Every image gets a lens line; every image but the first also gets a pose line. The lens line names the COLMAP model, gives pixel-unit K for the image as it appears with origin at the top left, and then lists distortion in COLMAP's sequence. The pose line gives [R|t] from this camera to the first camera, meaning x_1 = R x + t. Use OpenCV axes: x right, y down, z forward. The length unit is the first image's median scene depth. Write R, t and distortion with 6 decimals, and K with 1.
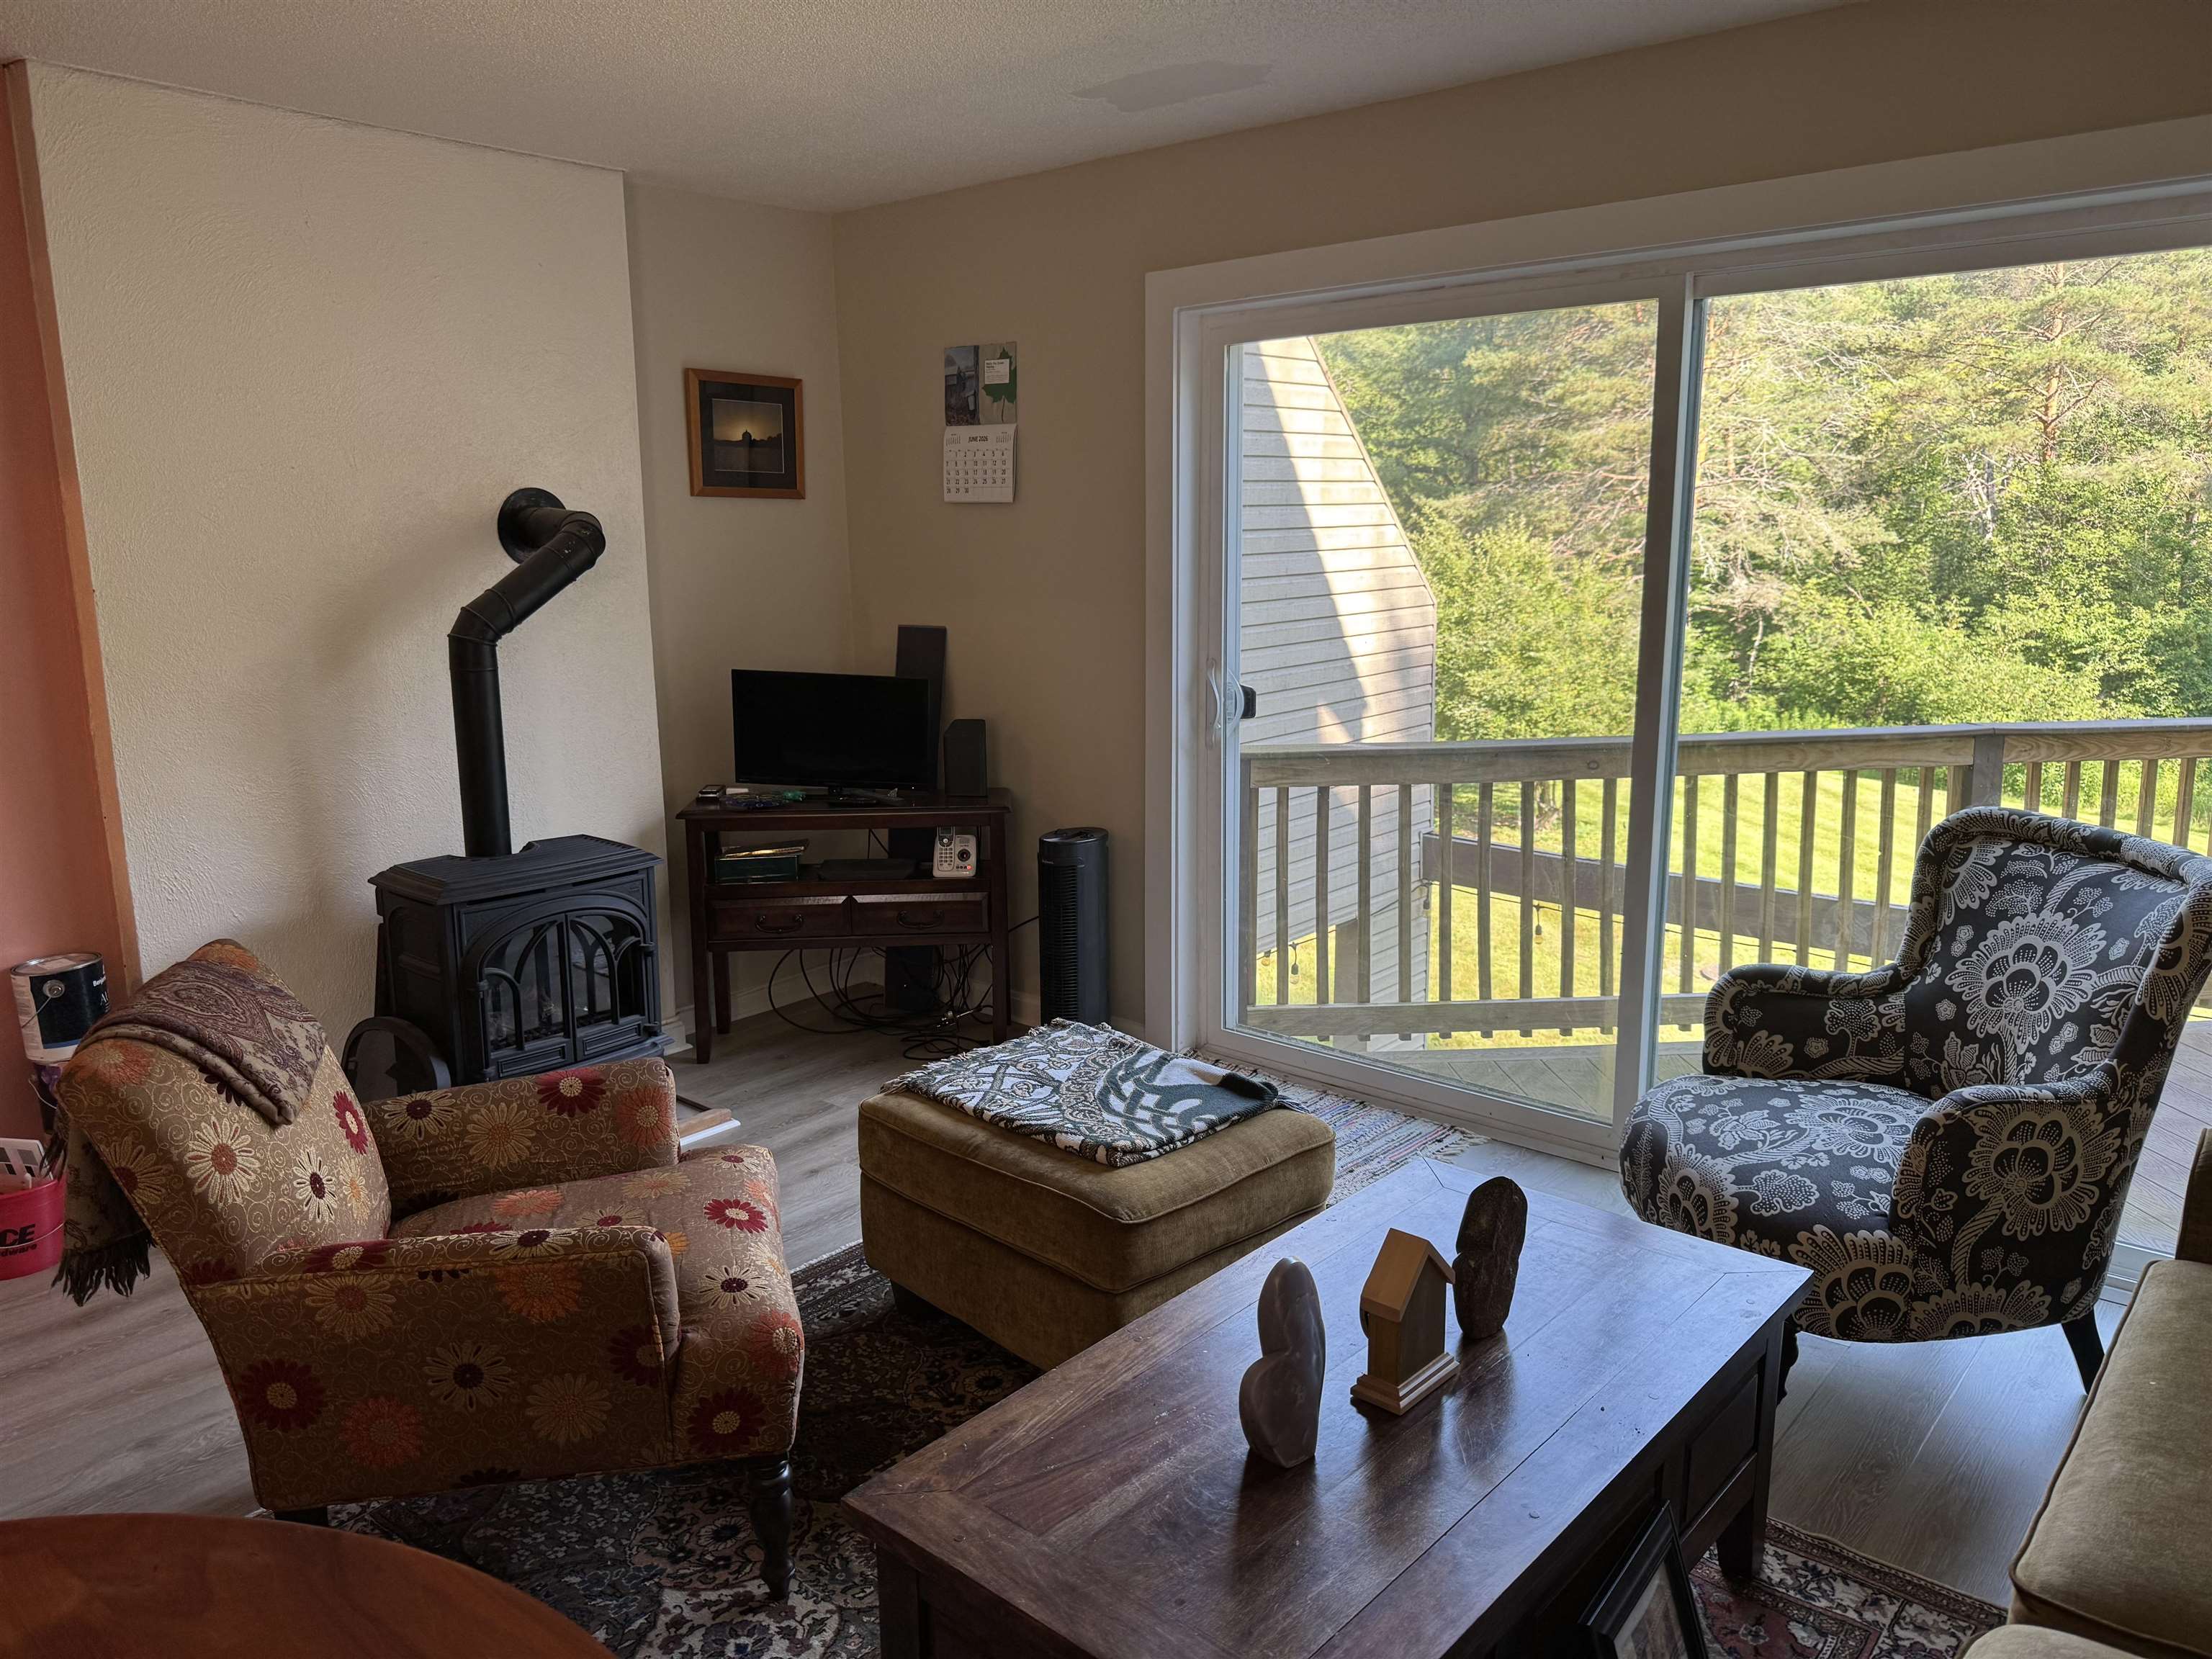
lens RADIAL K [[1614.2, 0, 1112.0], [0, 1614.2, 855.5], [0, 0, 1]] dist [0.004615, -0.002315]
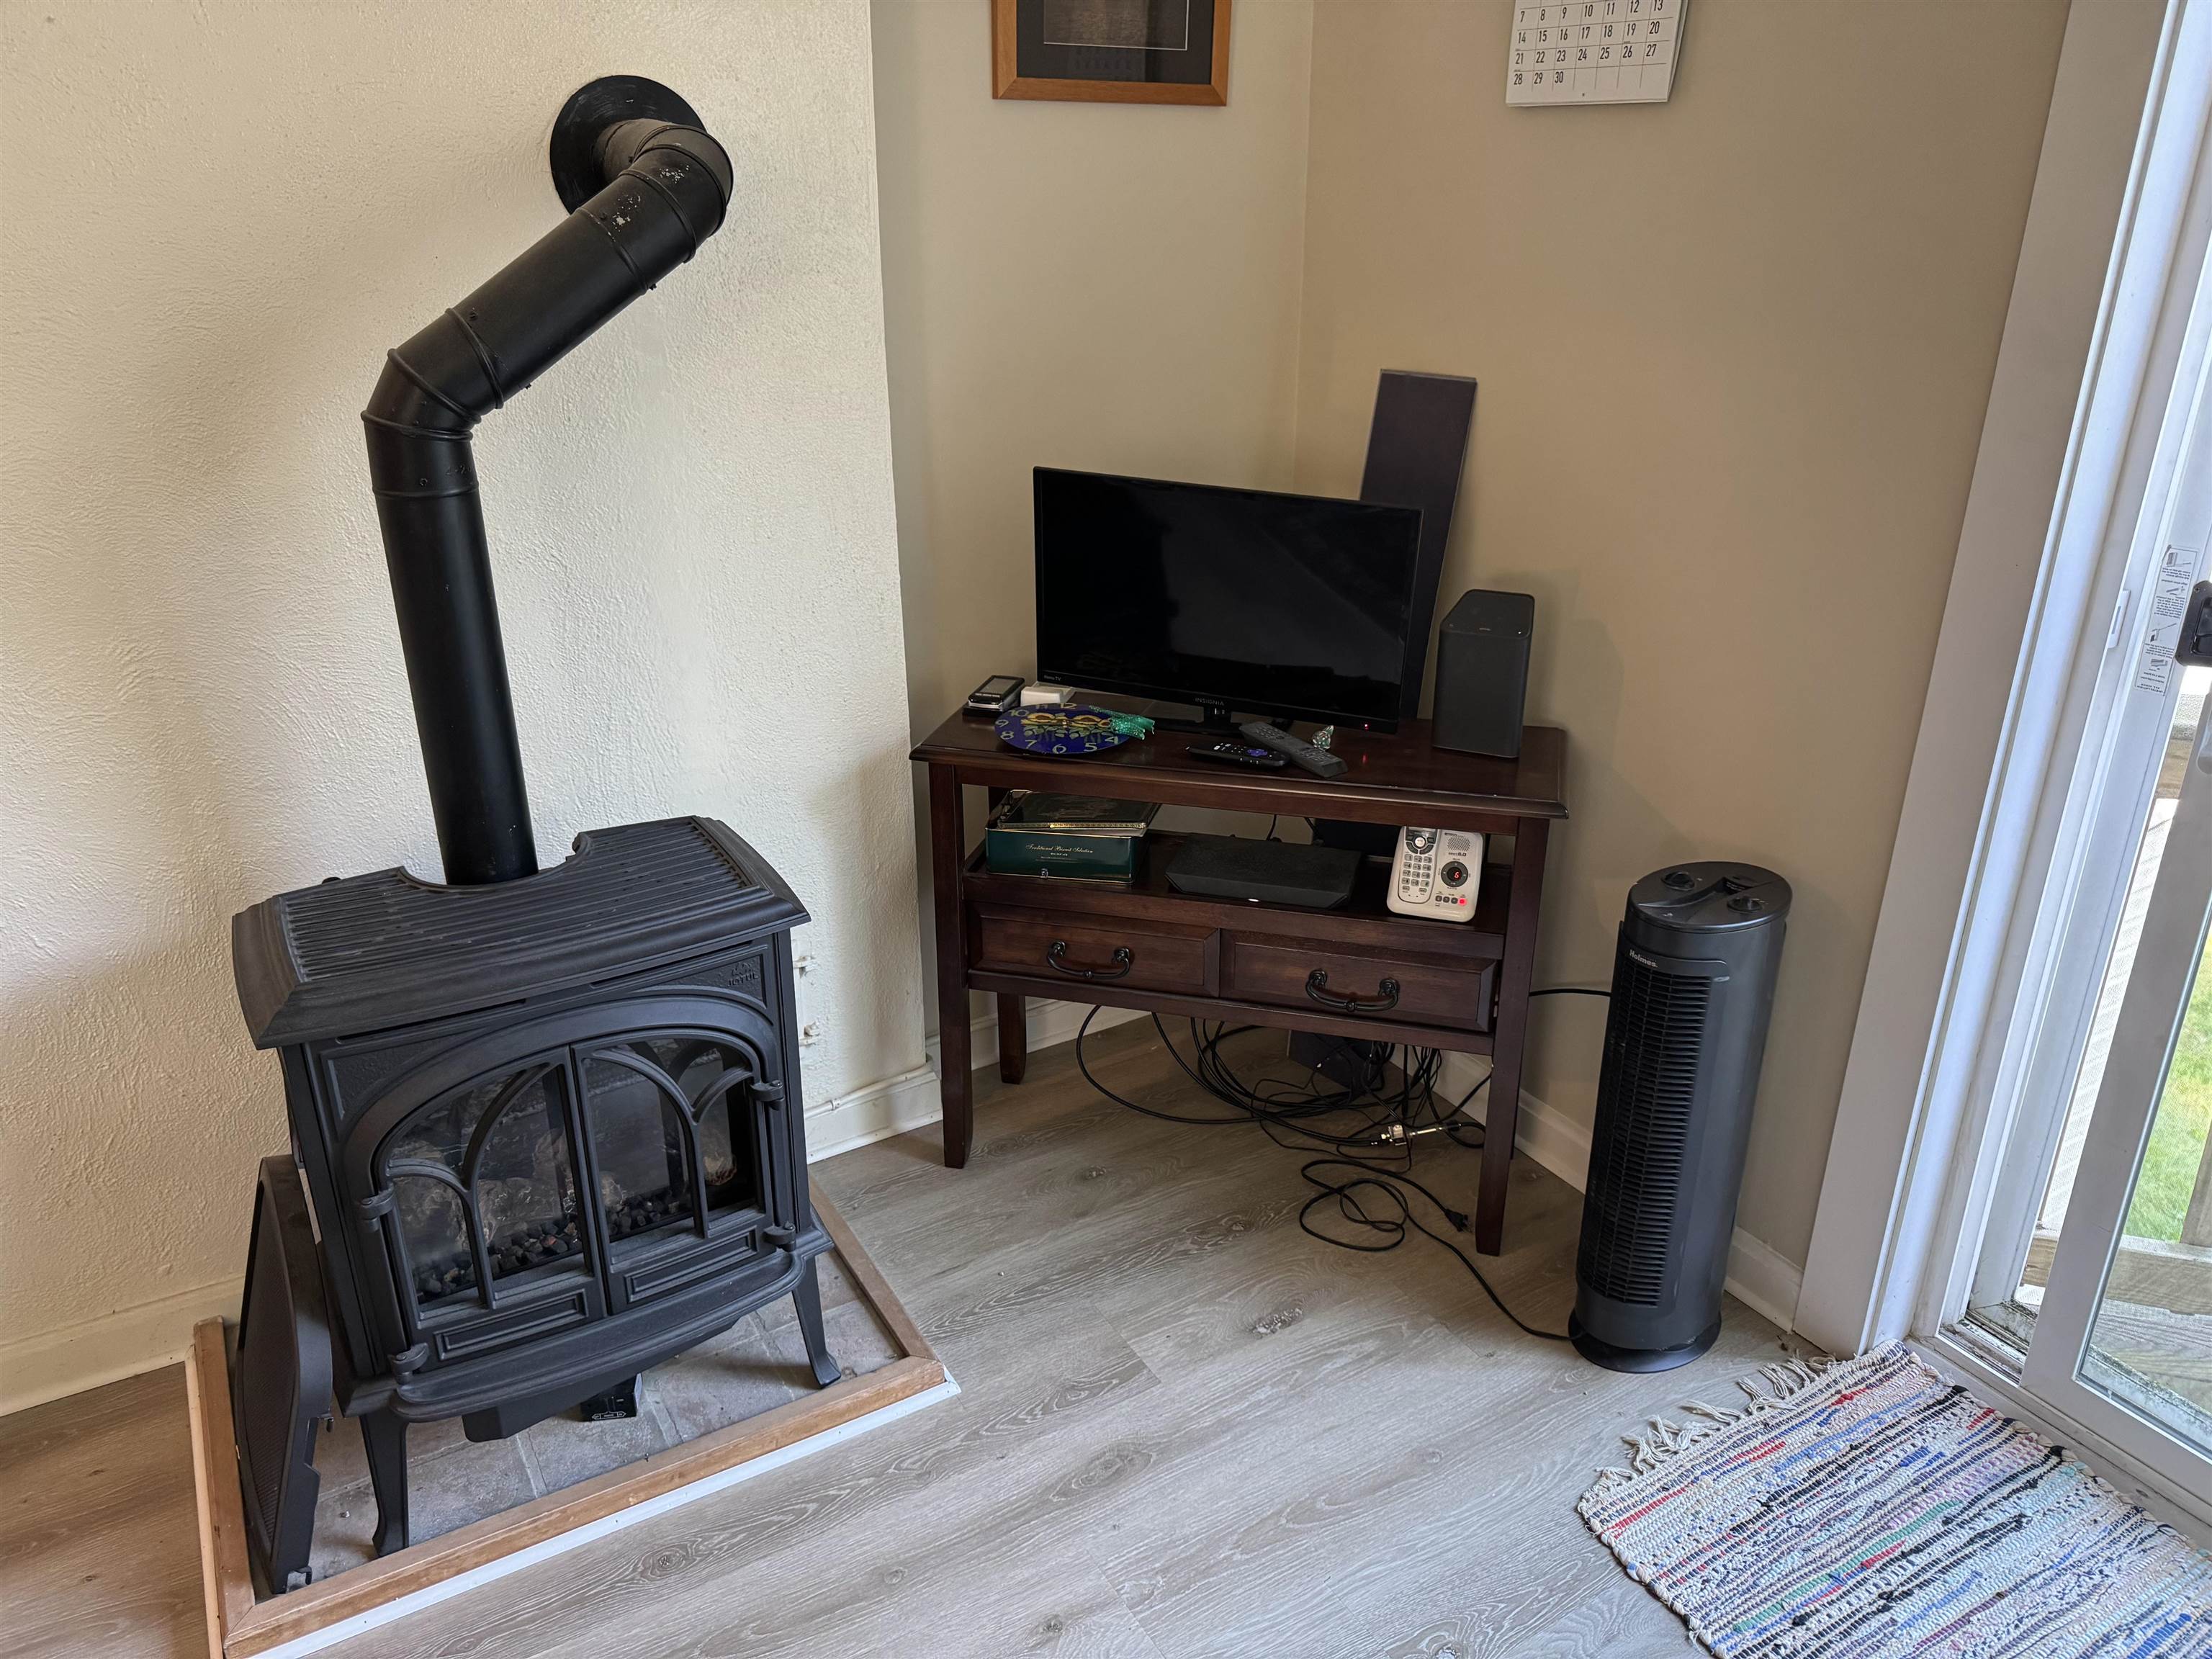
lens RADIAL K [[1582.2, 0, 1106.0], [0, 1582.2, 829.5], [0, 0, 1]] dist [0.082902, -0.001951]
pose [[0.948848, 0.125655, -0.289652, -0.053865], [-0.066948, 0.976605, 0.204356, -0.107352], [0.308554, -0.174511, 0.935062, 0.512713]]
